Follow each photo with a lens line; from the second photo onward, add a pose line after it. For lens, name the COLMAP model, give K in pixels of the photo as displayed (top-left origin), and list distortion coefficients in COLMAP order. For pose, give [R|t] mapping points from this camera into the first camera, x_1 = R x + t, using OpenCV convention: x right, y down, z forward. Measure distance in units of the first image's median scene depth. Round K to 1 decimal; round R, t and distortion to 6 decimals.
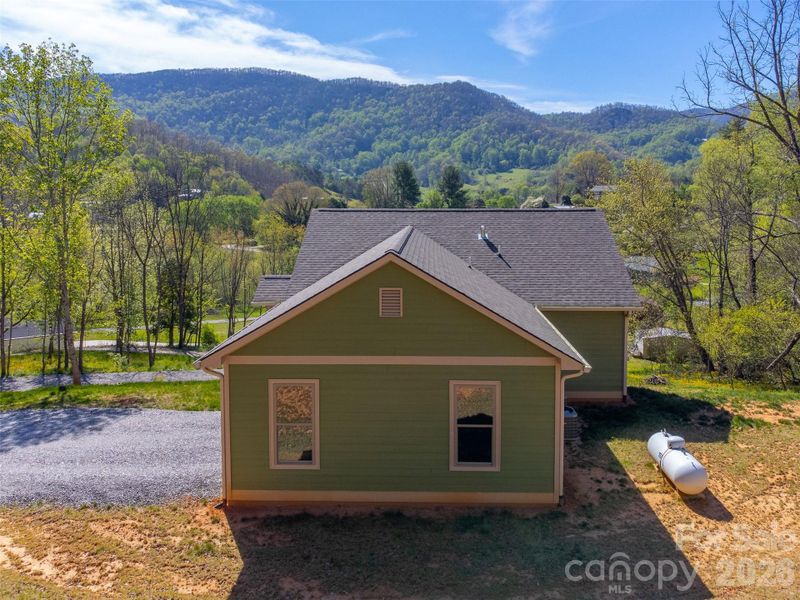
lens RADIAL K [[621.0, 0, 418.3], [0, 621.0, 258.3], [0, 0, 1]] dist [0.009721, 0.008068]
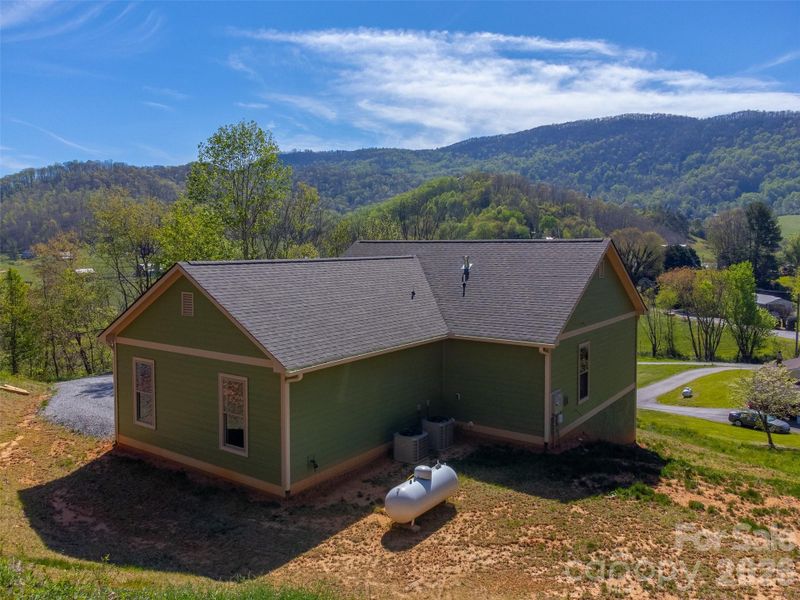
lens RADIAL K [[616.1, 0, 396.9], [0, 616.1, 282.8], [0, 0, 1]] dist [0.002233, 0.011860]
pose [[0.824179, 0.030702, -0.565497, 0.980369], [-0.051781, 0.998432, -0.021260, 0.032696], [0.563957, 0.046804, 0.824477, 0.206032]]
